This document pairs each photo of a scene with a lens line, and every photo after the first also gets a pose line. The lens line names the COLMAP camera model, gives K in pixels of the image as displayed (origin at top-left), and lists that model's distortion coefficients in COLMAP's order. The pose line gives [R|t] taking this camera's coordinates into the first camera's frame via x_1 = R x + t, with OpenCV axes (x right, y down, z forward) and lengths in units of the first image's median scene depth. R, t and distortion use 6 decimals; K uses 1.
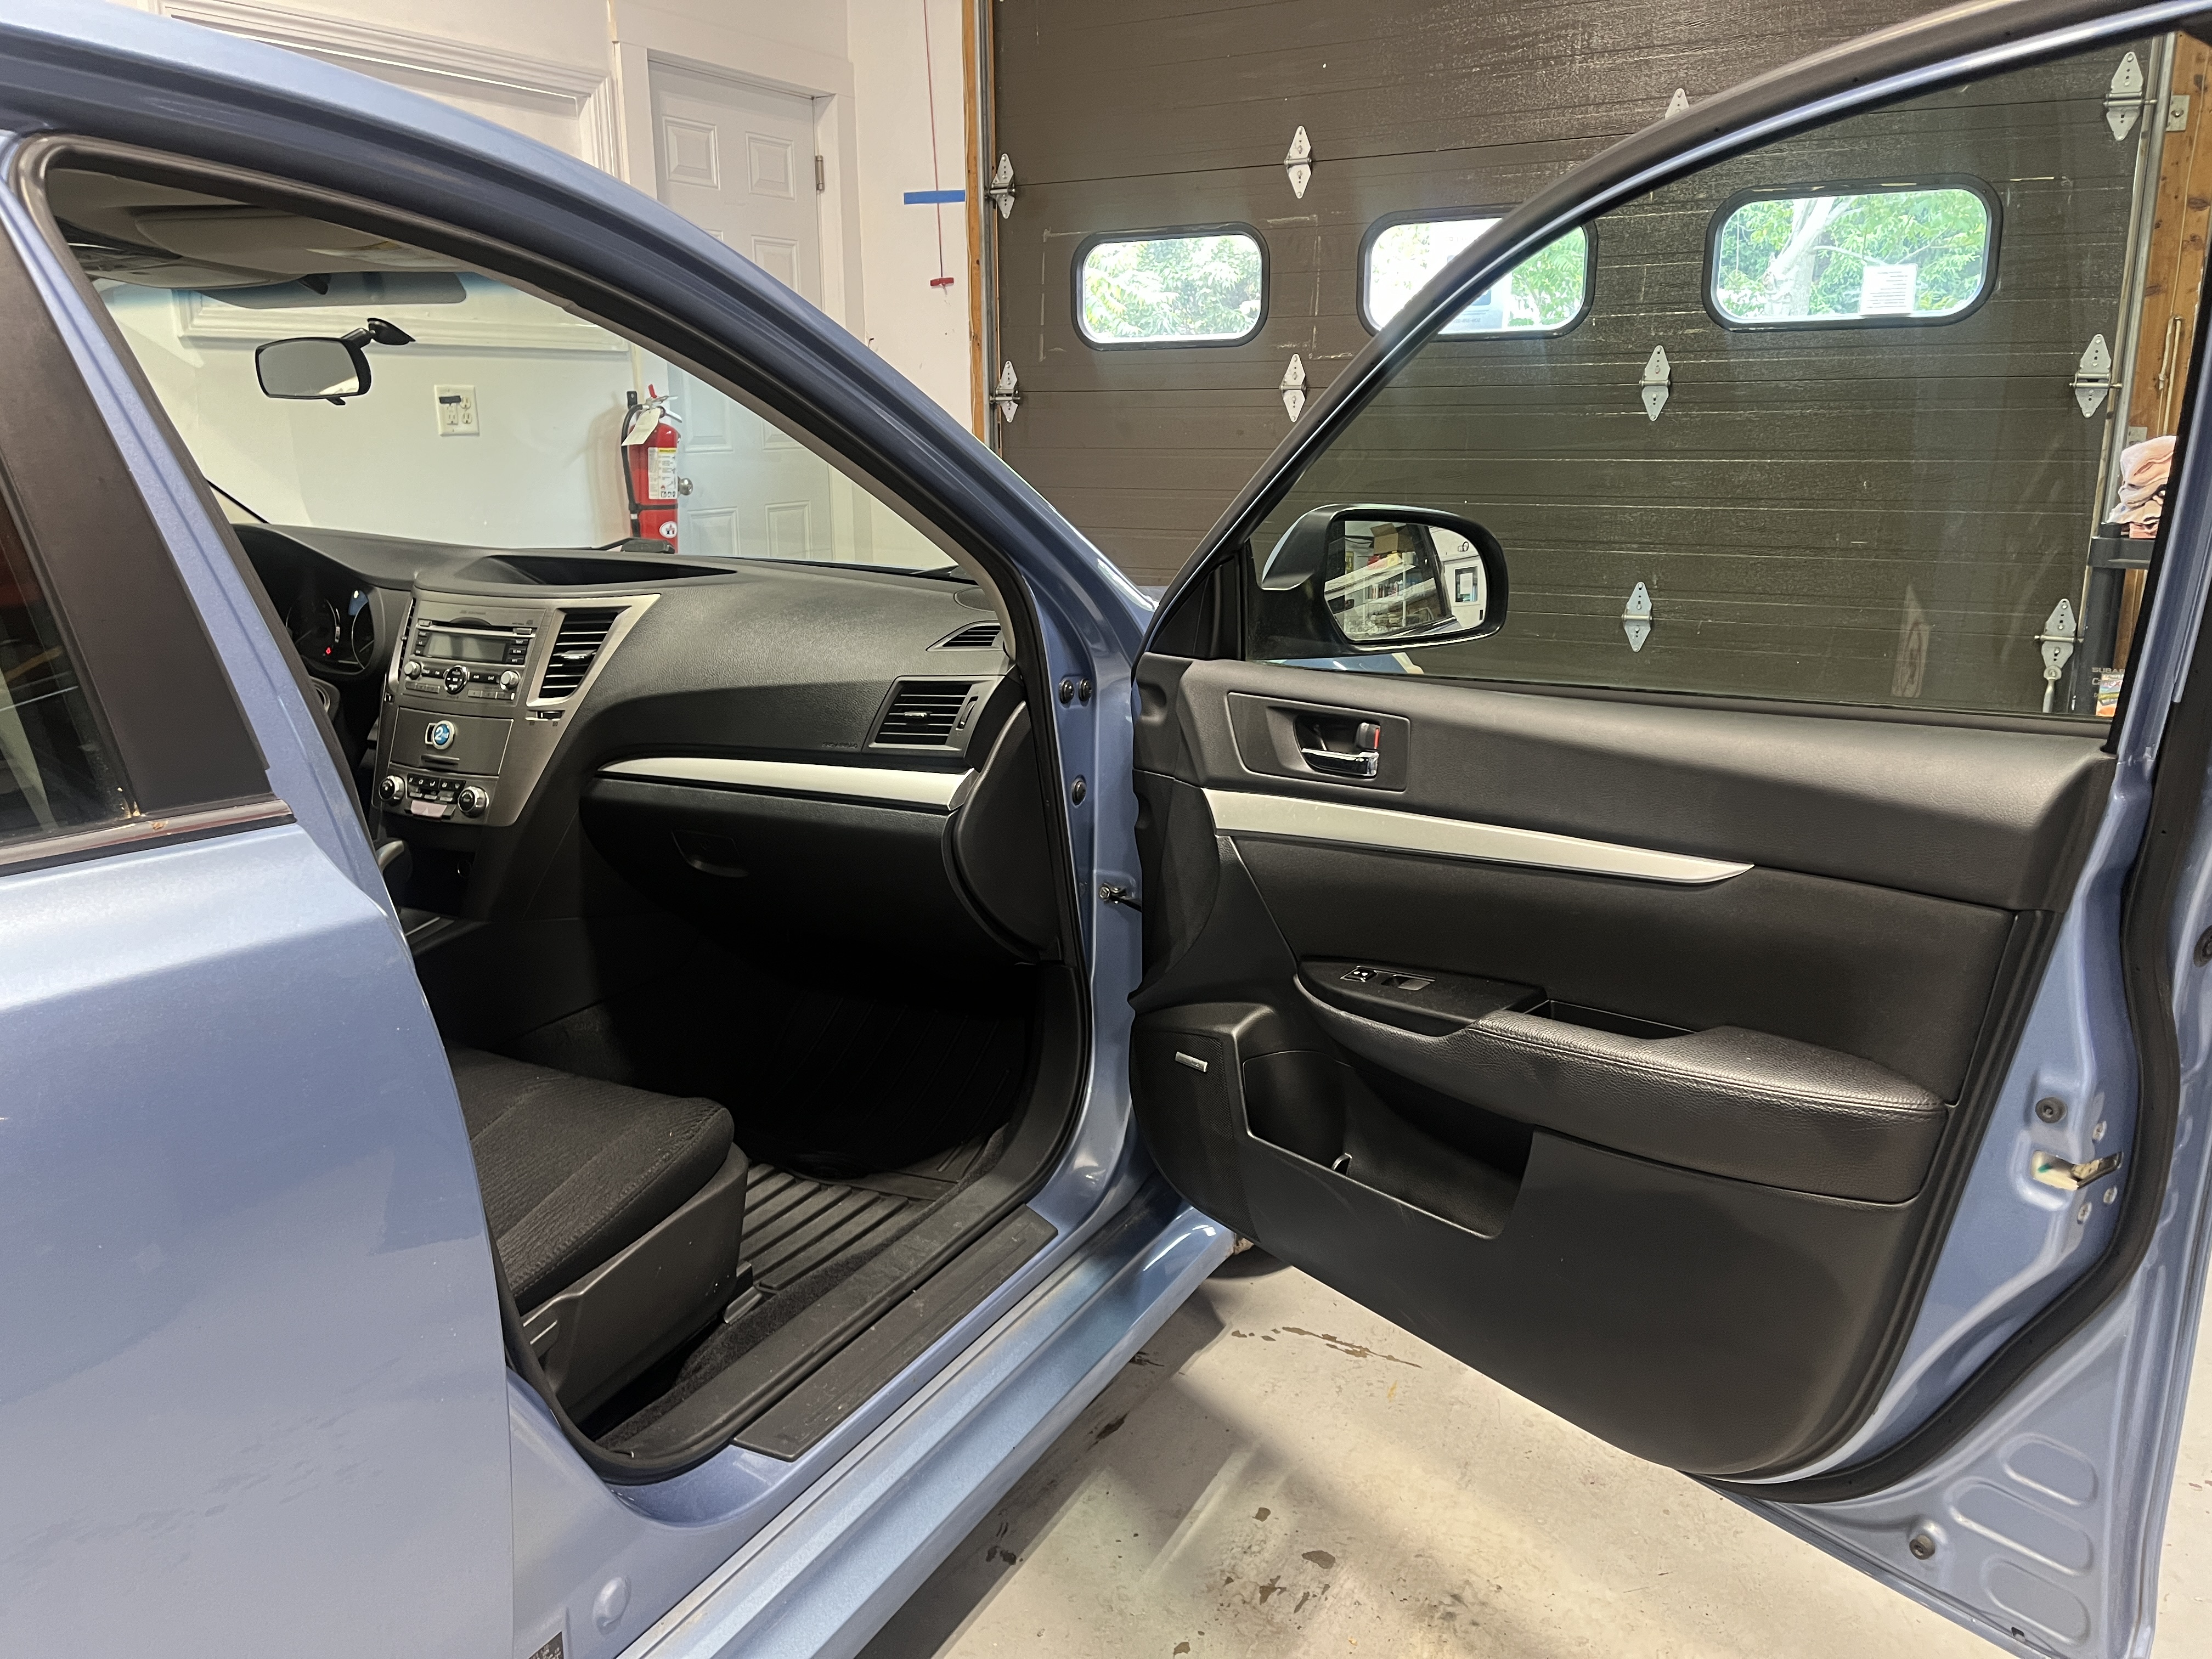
lens RADIAL K [[1693.0, 0, 1126.9], [0, 1693.0, 838.2], [0, 0, 1]] dist [0.002254, 0.000719]
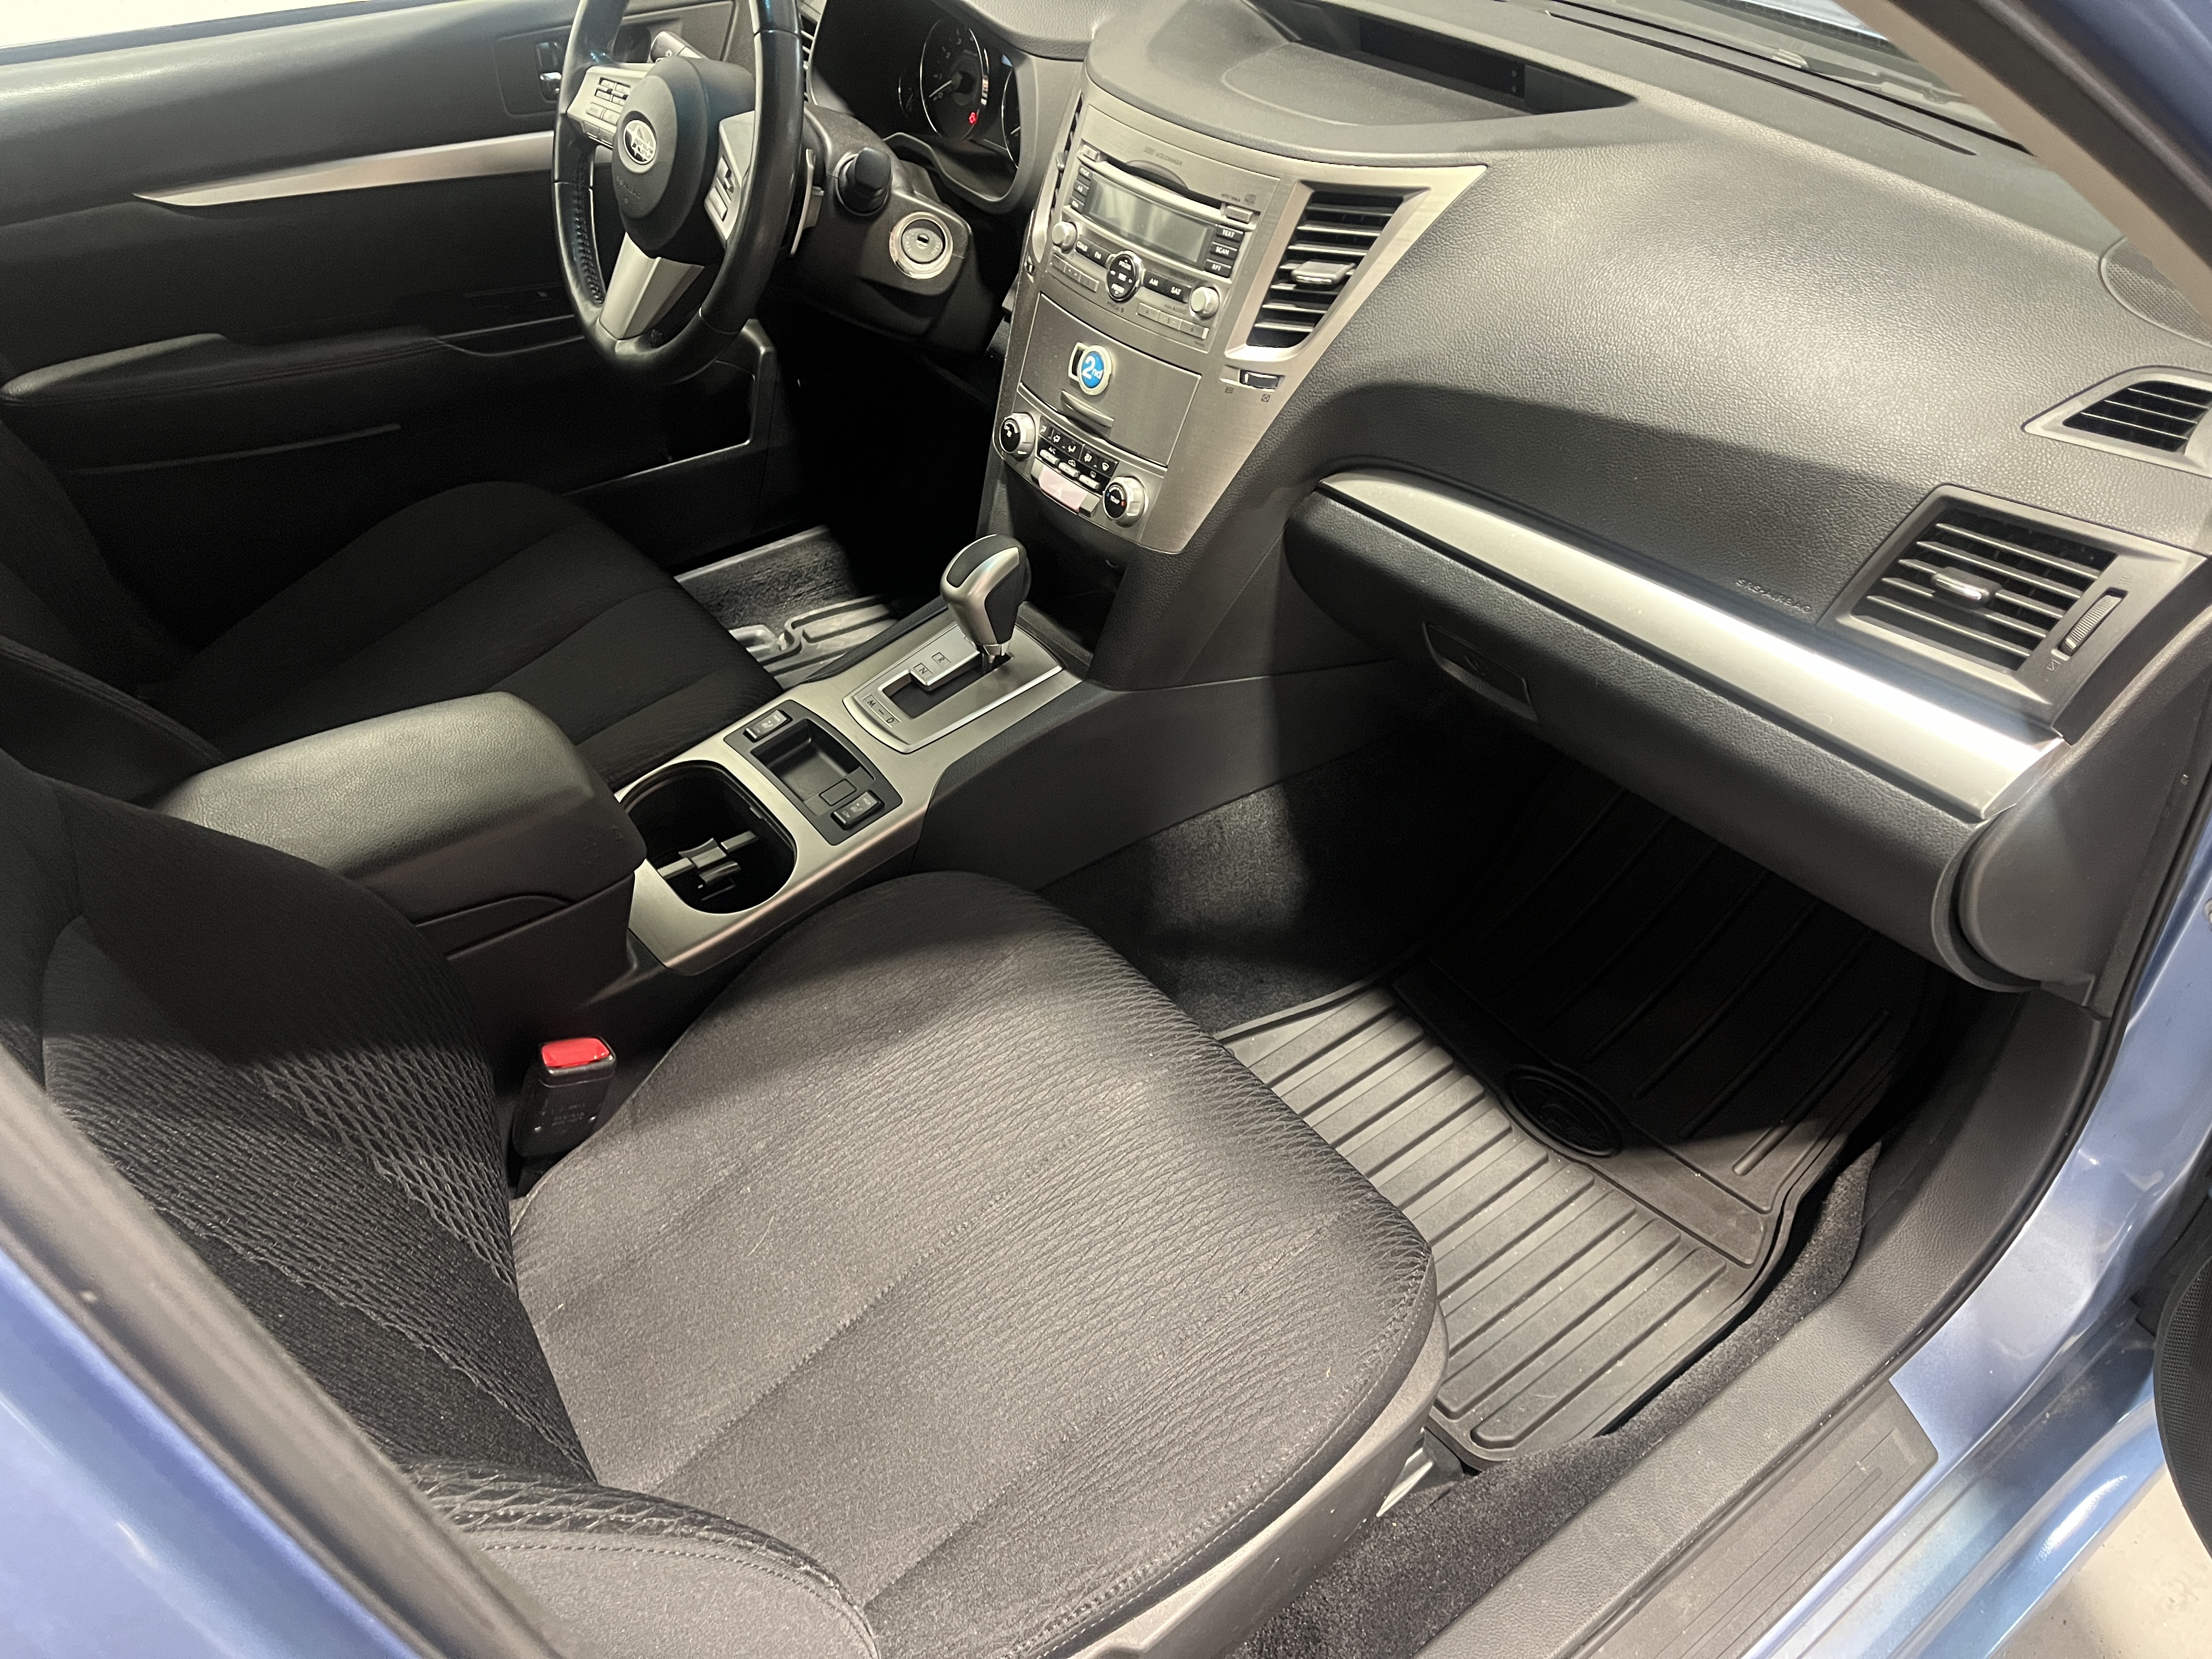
lens RADIAL K [[1691.1, 0, 1095.3], [0, 1691.1, 841.7], [0, 0, 1]] dist [0.092967, -0.128202]
pose [[0.898965, 0.268212, -0.346300, -0.145104], [-0.094839, 0.891034, 0.443919, -0.184983], [0.427629, -0.366225, 0.826446, 0.431087]]
